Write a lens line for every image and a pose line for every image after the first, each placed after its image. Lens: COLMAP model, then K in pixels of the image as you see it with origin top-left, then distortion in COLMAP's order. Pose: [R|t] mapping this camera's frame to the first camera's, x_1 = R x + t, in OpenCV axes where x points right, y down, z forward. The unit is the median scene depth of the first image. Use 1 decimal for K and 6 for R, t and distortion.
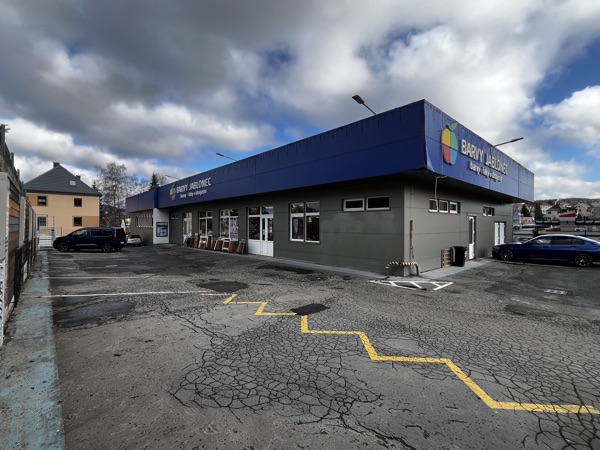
lens RADIAL K [[281.0, 0, 300.0], [0, 281.0, 225.0], [0, 0, 1]] dist [-0.001178, -0.000138]
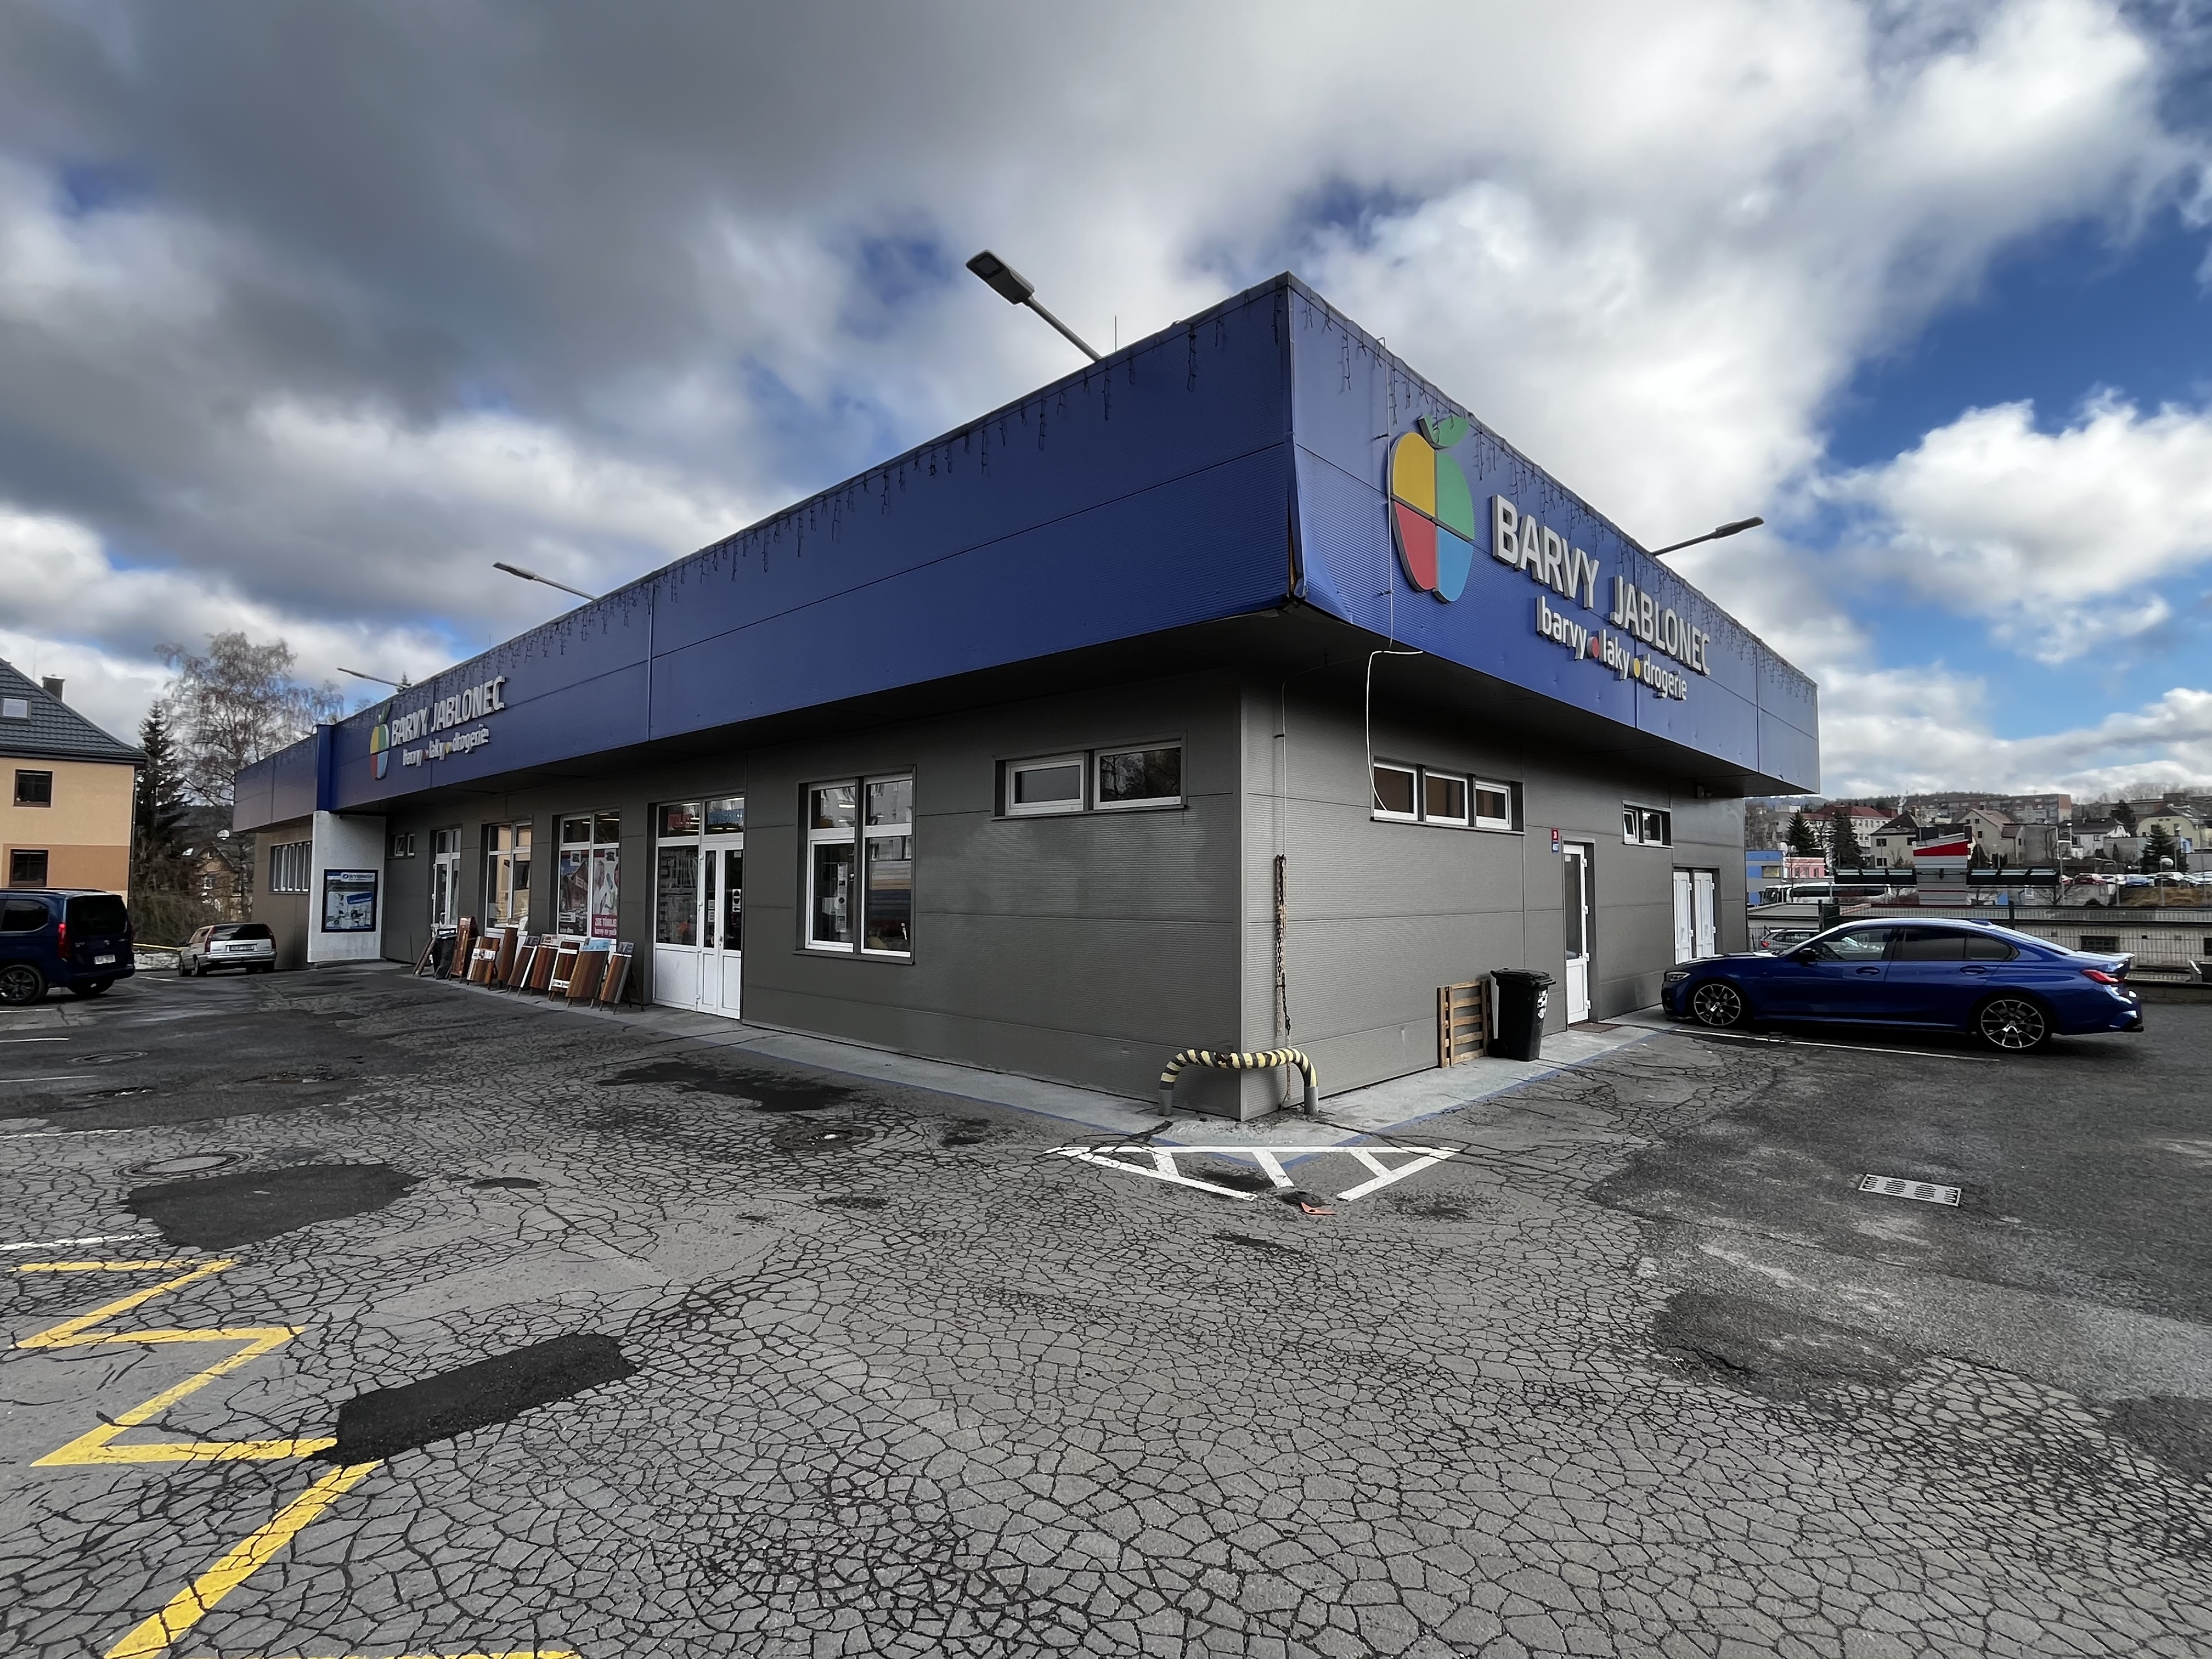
lens RADIAL K [[1036.0, 0, 1106.0], [0, 1036.0, 829.5], [0, 0, 1]] dist [-0.001178, -0.000138]
pose [[0.996542, 0.004906, 0.082944, 0.124486], [-0.000440, 0.998553, -0.053776, 0.004154], [-0.083087, 0.053554, 0.995102, 0.134902]]
